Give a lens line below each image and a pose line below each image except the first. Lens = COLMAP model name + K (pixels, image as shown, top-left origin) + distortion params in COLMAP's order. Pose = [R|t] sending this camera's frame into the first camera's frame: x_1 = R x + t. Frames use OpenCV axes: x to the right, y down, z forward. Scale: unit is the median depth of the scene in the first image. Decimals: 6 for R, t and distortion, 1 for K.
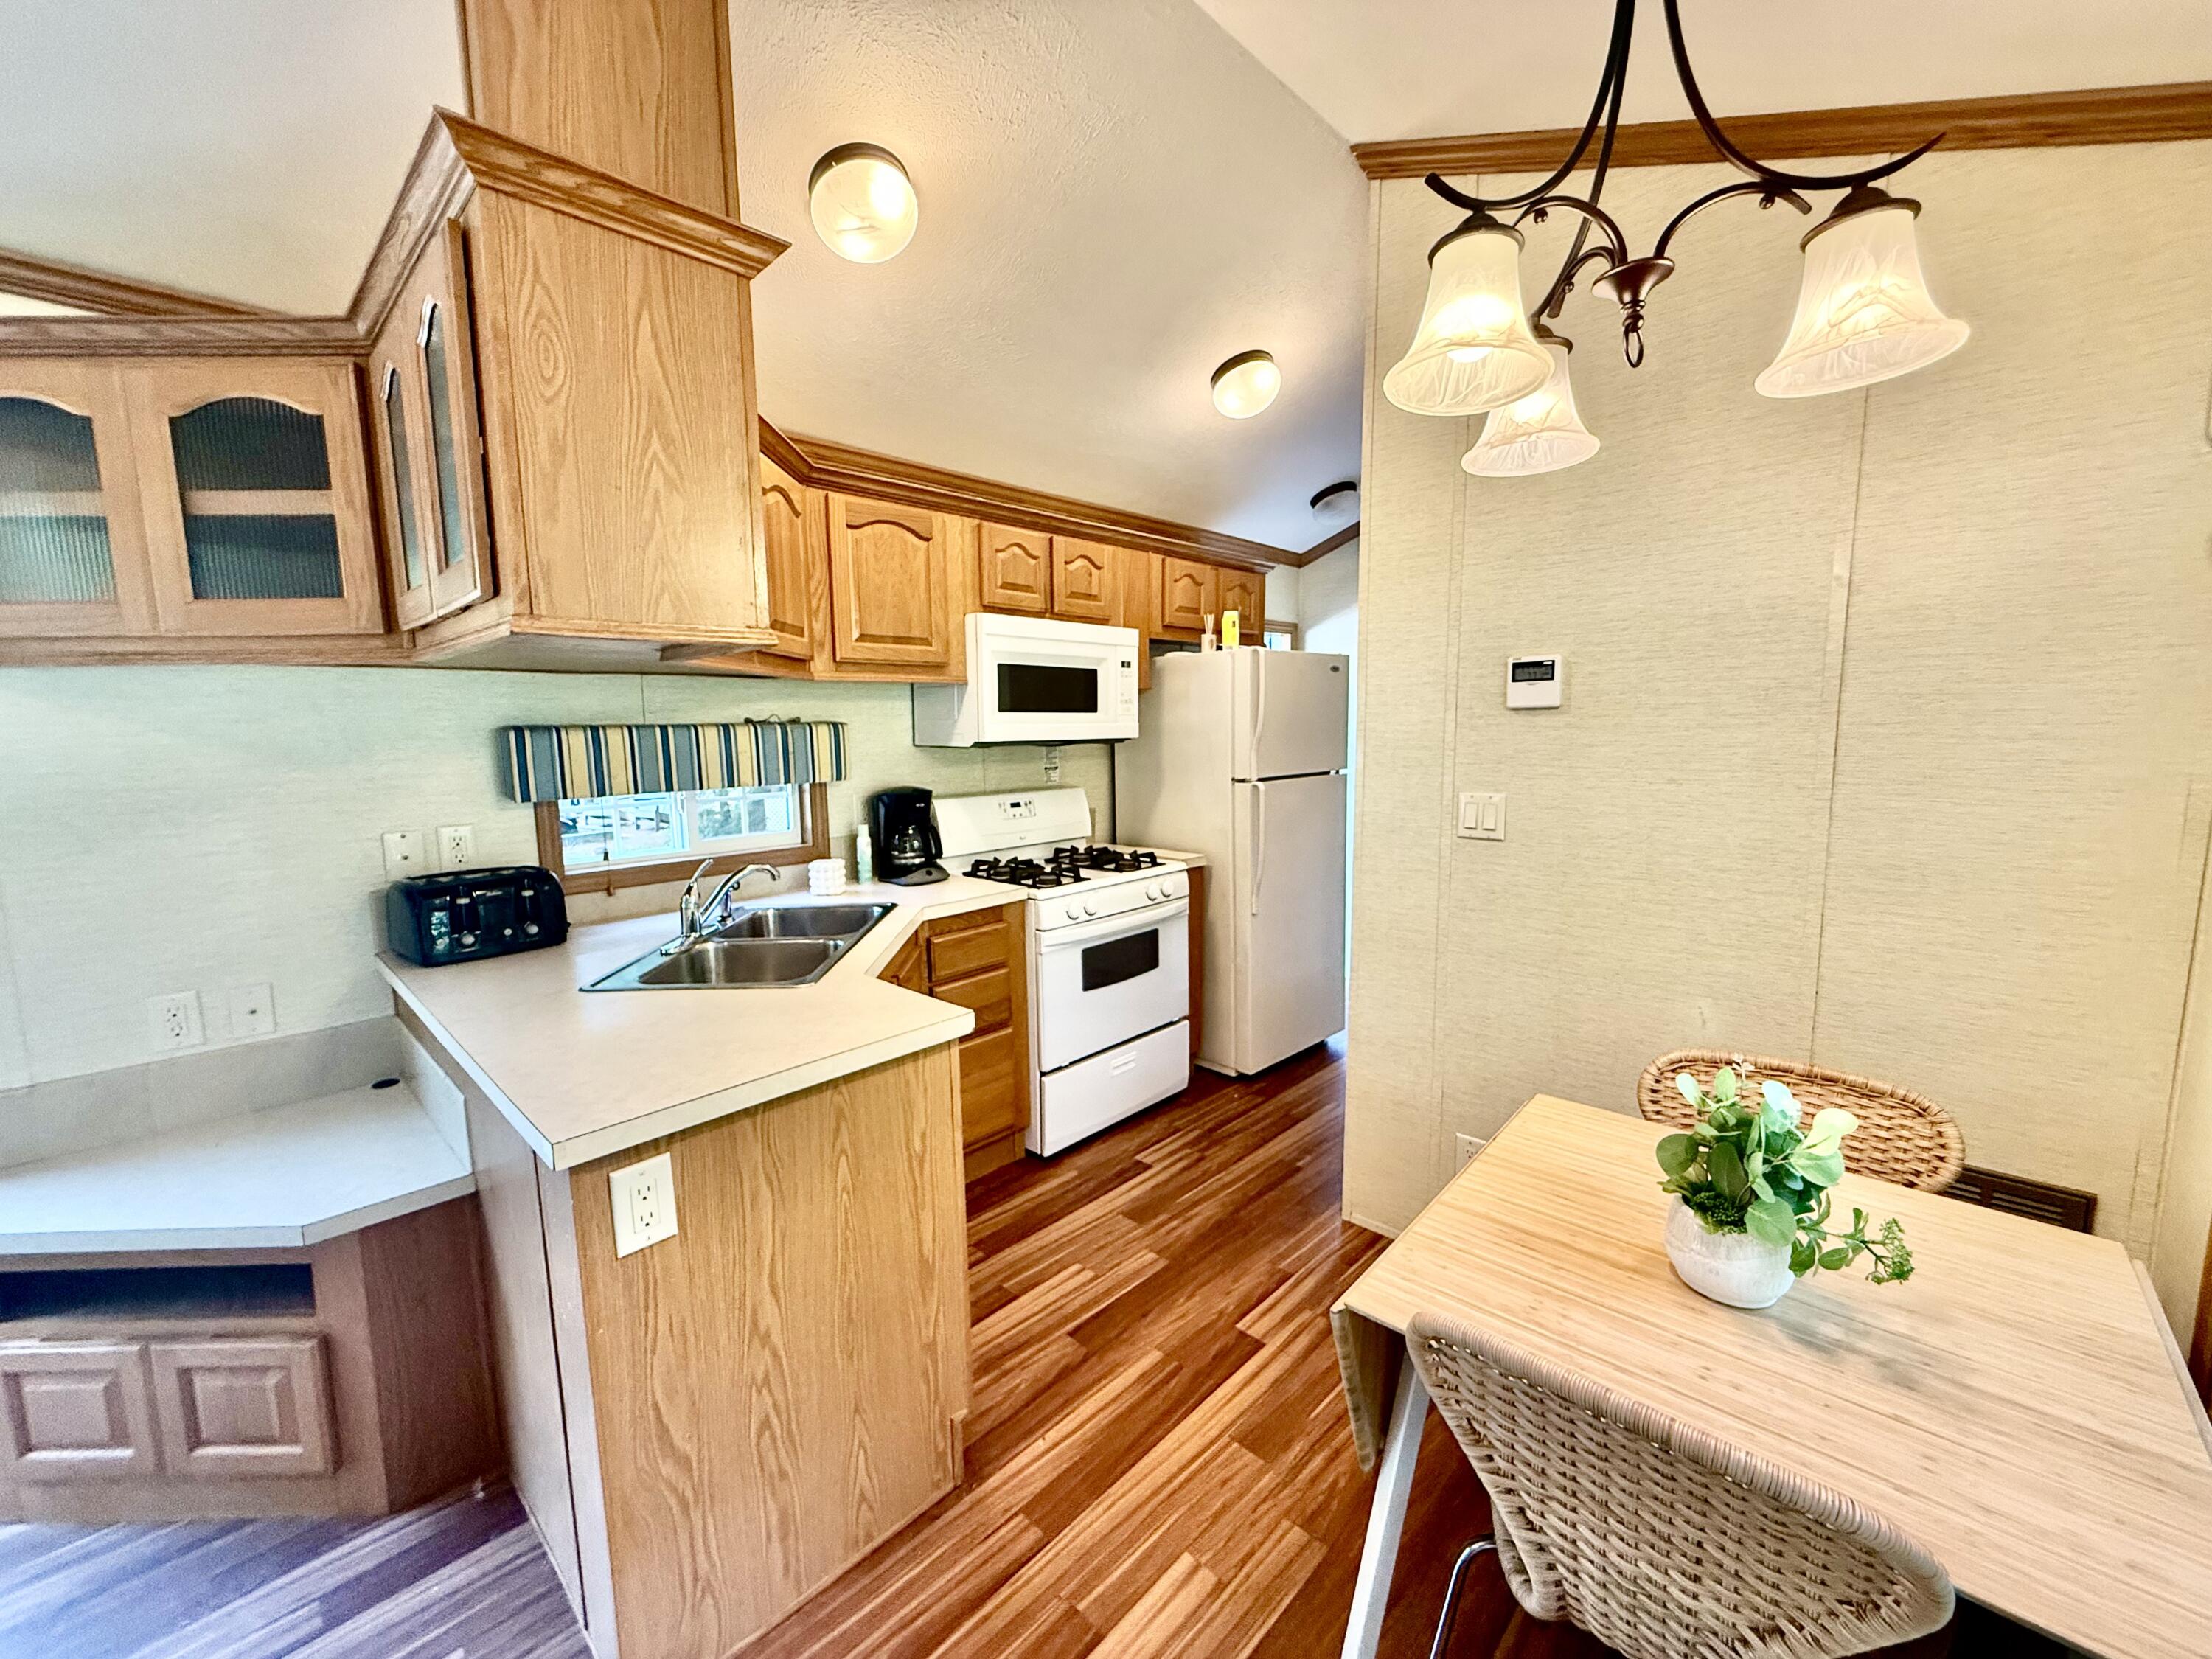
lens RADIAL K [[885.5, 0, 1101.8], [0, 885.5, 830.1], [0, 0, 1]] dist [-0.000459, 0.000398]
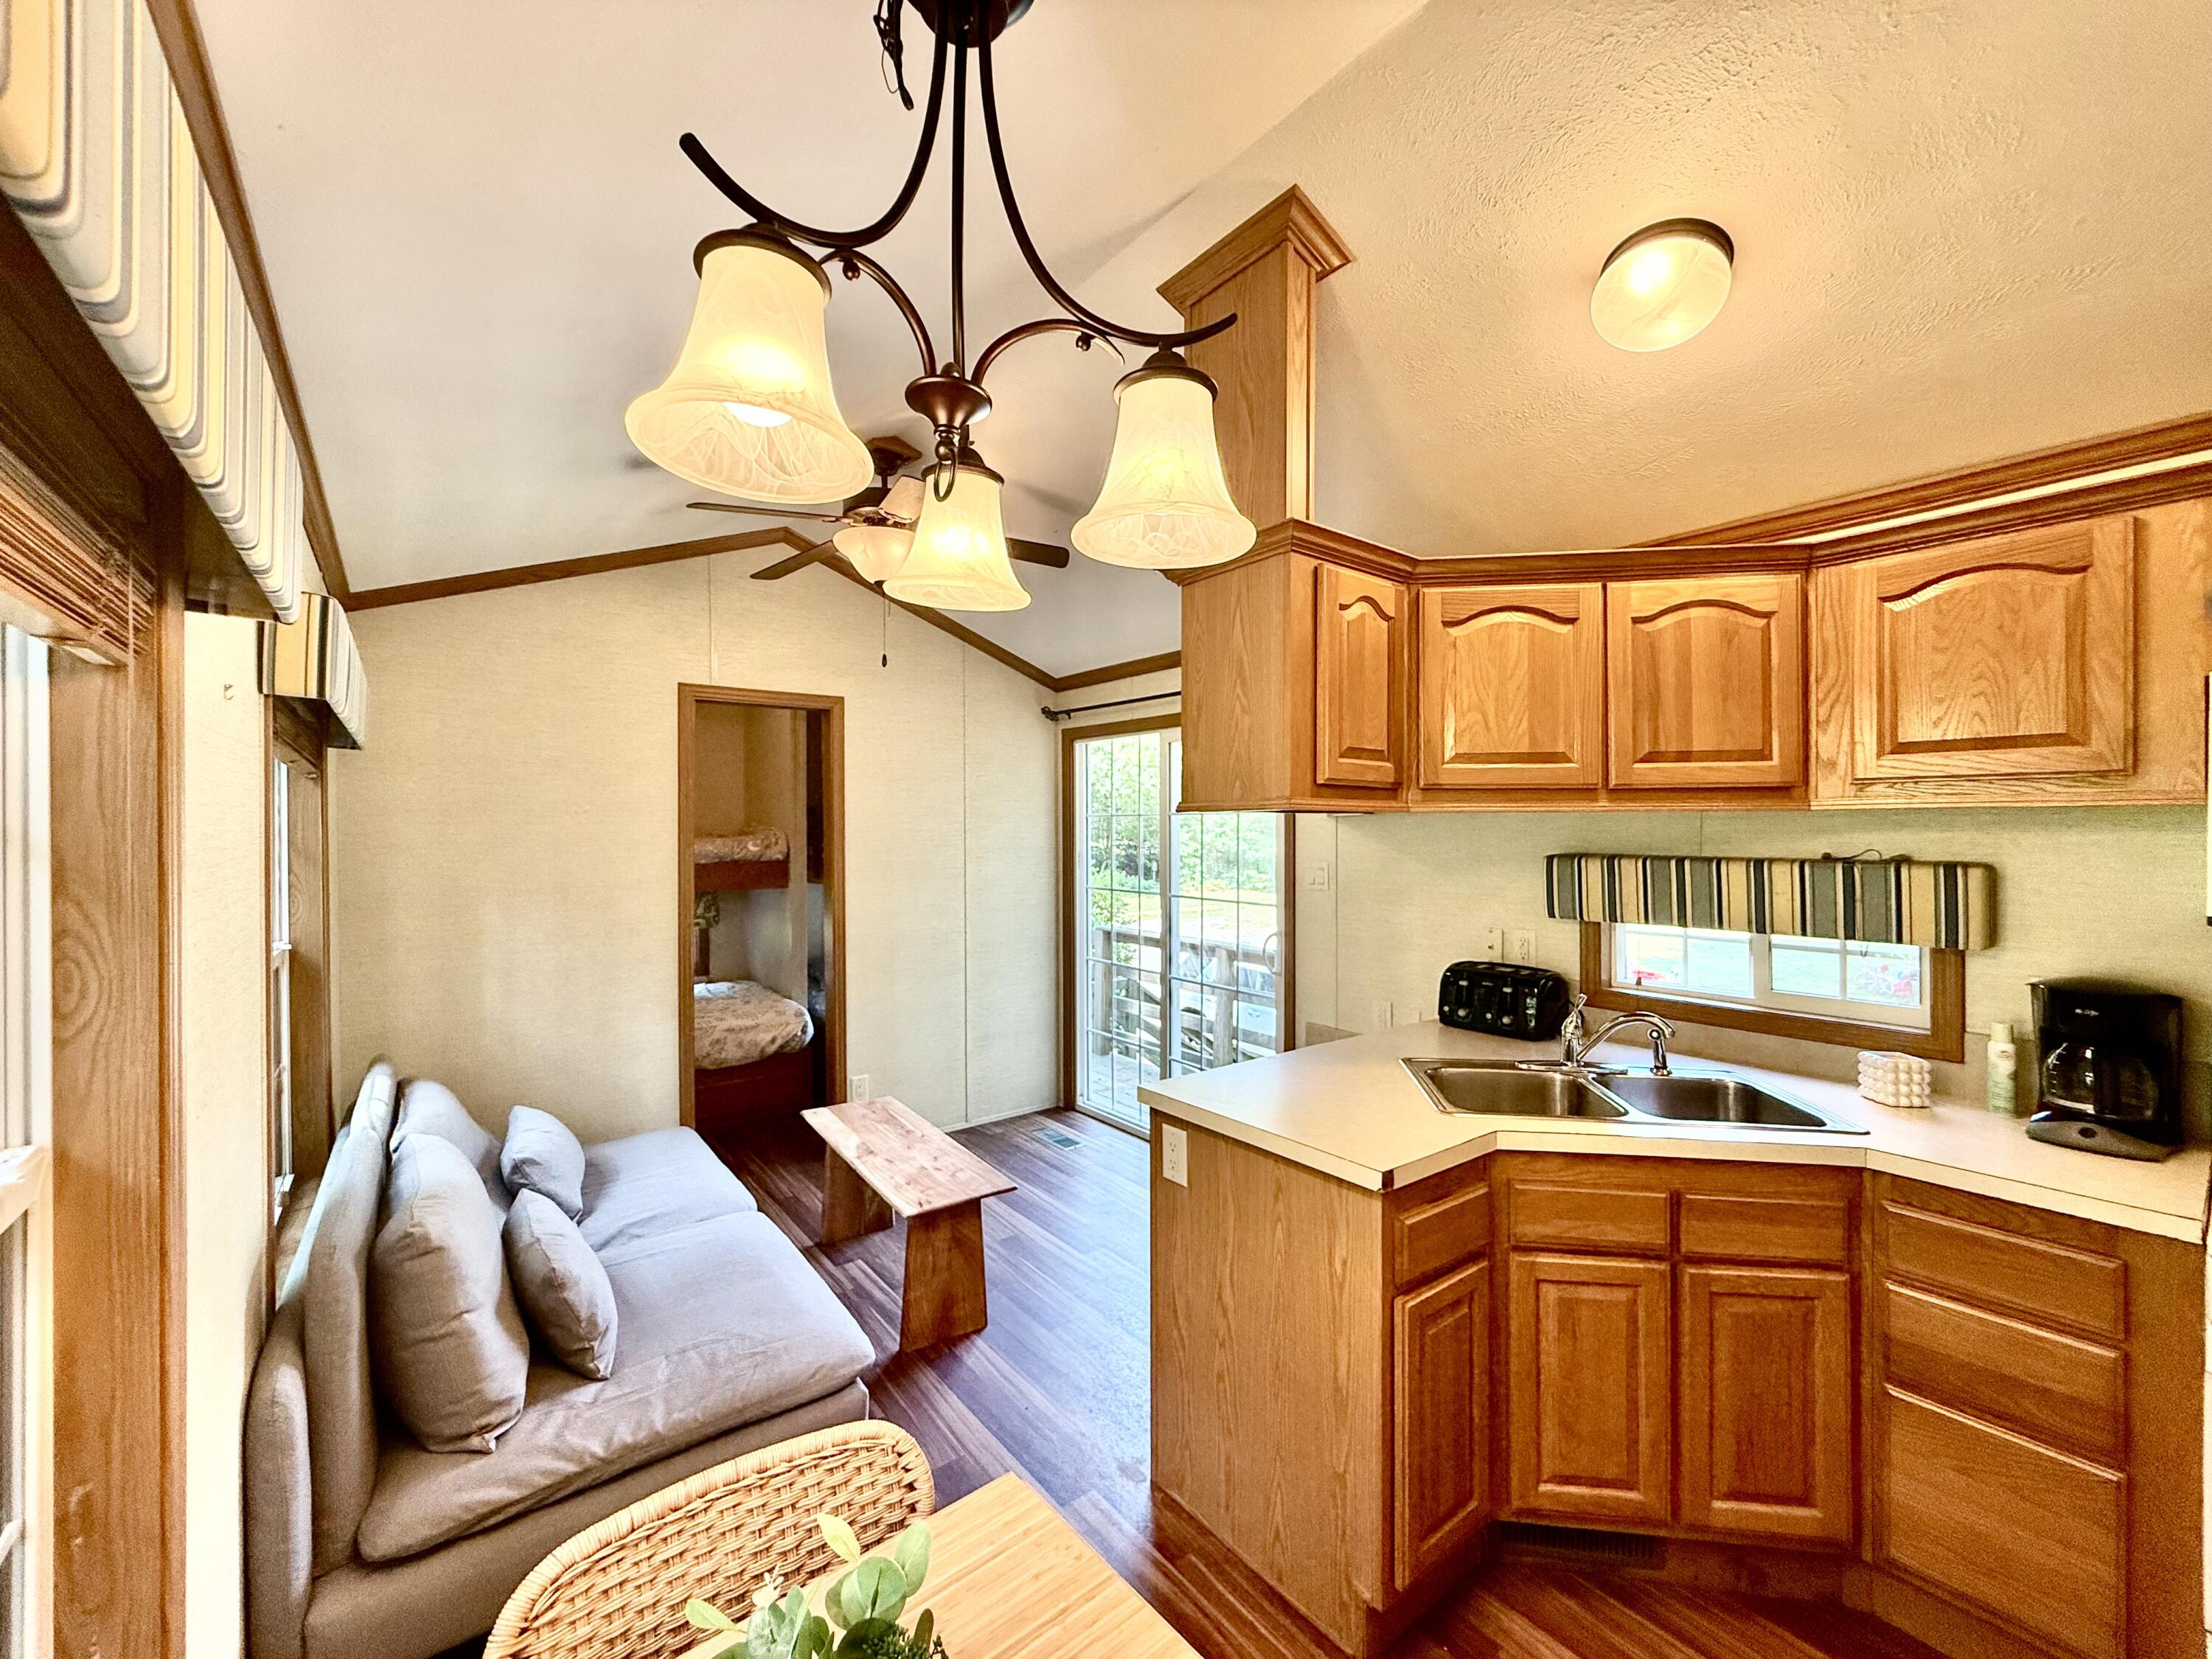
lens RADIAL K [[885.5, 0, 1101.8], [0, 885.5, 830.1], [0, 0, 1]] dist [-0.000459, 0.000398]
pose [[-0.150046, 0.016505, -0.988541, 0.496130], [-0.120789, 0.992065, 0.034898, -0.094724], [0.981273, 0.124641, -0.146862, 0.462722]]
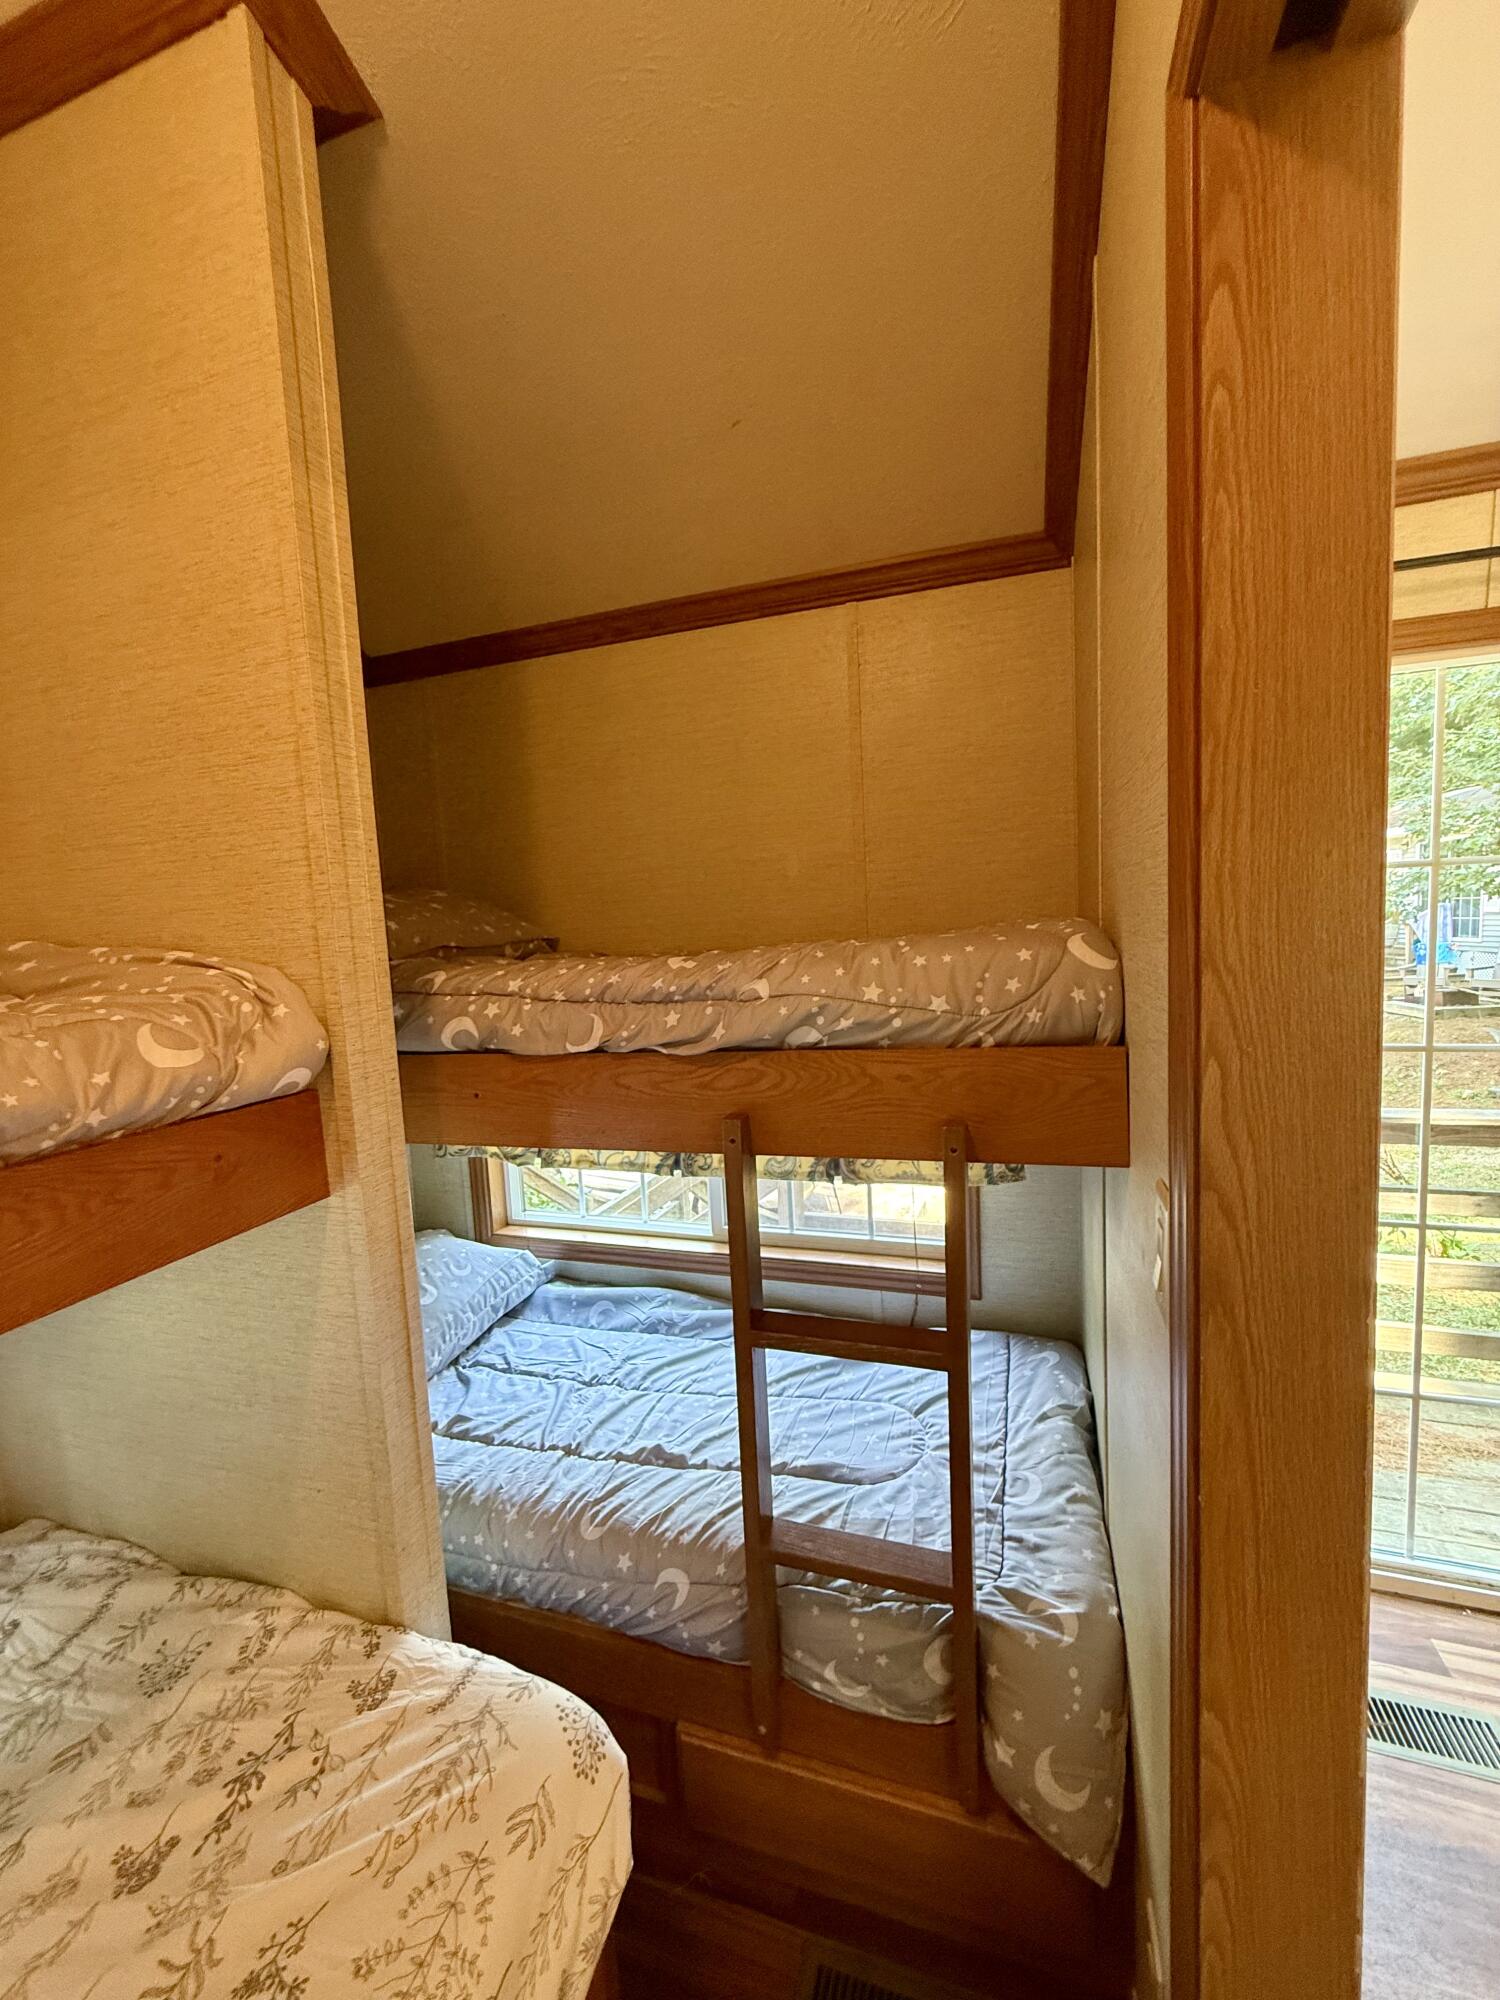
lens RADIAL K [[800.7, 0, 746.6], [0, 800.7, 993.2], [0, 0, 1]] dist [-0.000459, 0.000398]
pose [[0.433196, 0.075022, -0.898172, -0.737522], [-0.070819, 0.996282, 0.049060, 0.028461], [0.898513, 0.042356, 0.436899, -0.391615]]
